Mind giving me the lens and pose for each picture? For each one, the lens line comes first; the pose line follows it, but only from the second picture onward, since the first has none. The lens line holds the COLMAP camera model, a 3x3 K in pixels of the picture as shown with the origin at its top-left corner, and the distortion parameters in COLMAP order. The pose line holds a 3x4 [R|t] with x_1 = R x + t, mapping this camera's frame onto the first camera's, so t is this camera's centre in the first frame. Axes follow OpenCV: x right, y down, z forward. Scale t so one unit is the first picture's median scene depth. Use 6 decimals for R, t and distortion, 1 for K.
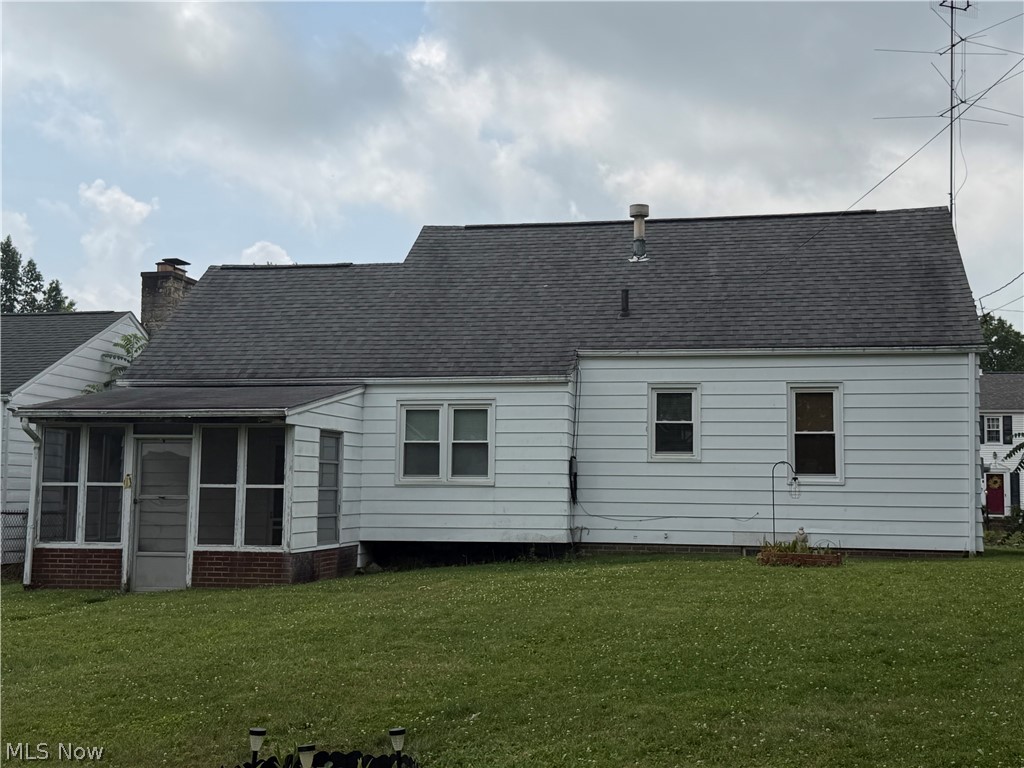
lens RADIAL K [[1290.2, 0, 512.0], [0, 1290.2, 384.0], [0, 0, 1]] dist [0.127808, -0.055069]
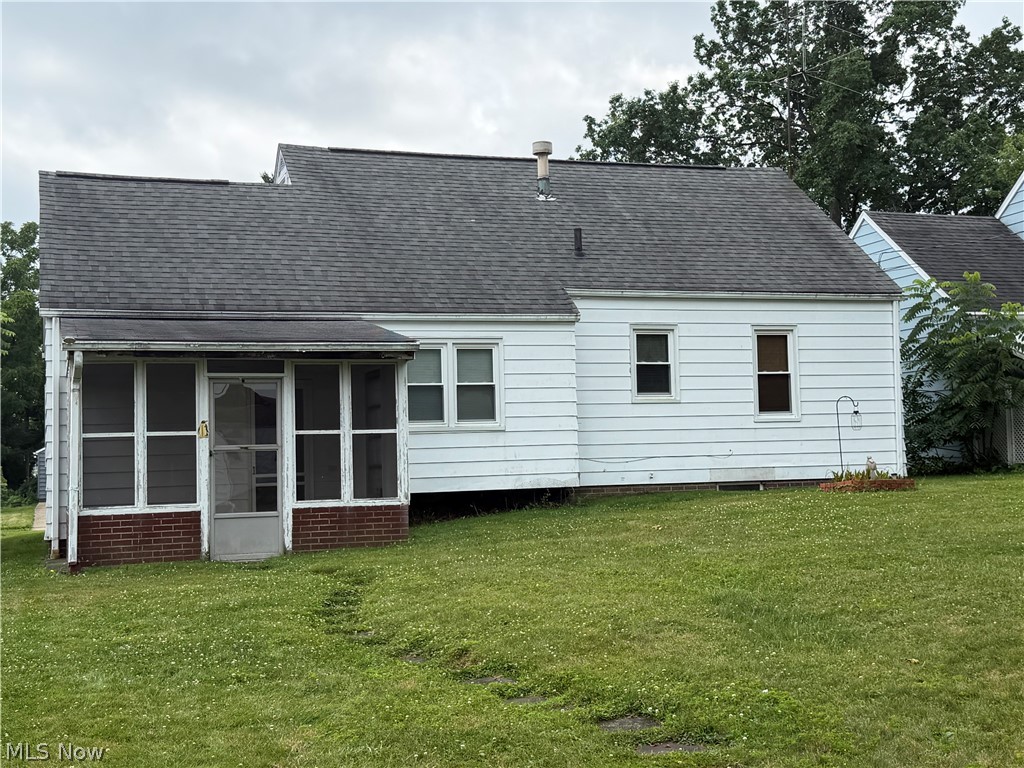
lens RADIAL K [[1375.7, 0, 512.0], [0, 1375.7, 384.0], [0, 0, 1]] dist [0.125608, 0.031333]
pose [[0.861563, -0.004810, 0.507627, -0.523807], [-0.008506, 0.999678, 0.023908, 0.021409], [-0.507579, -0.024916, 0.861245, 0.135042]]
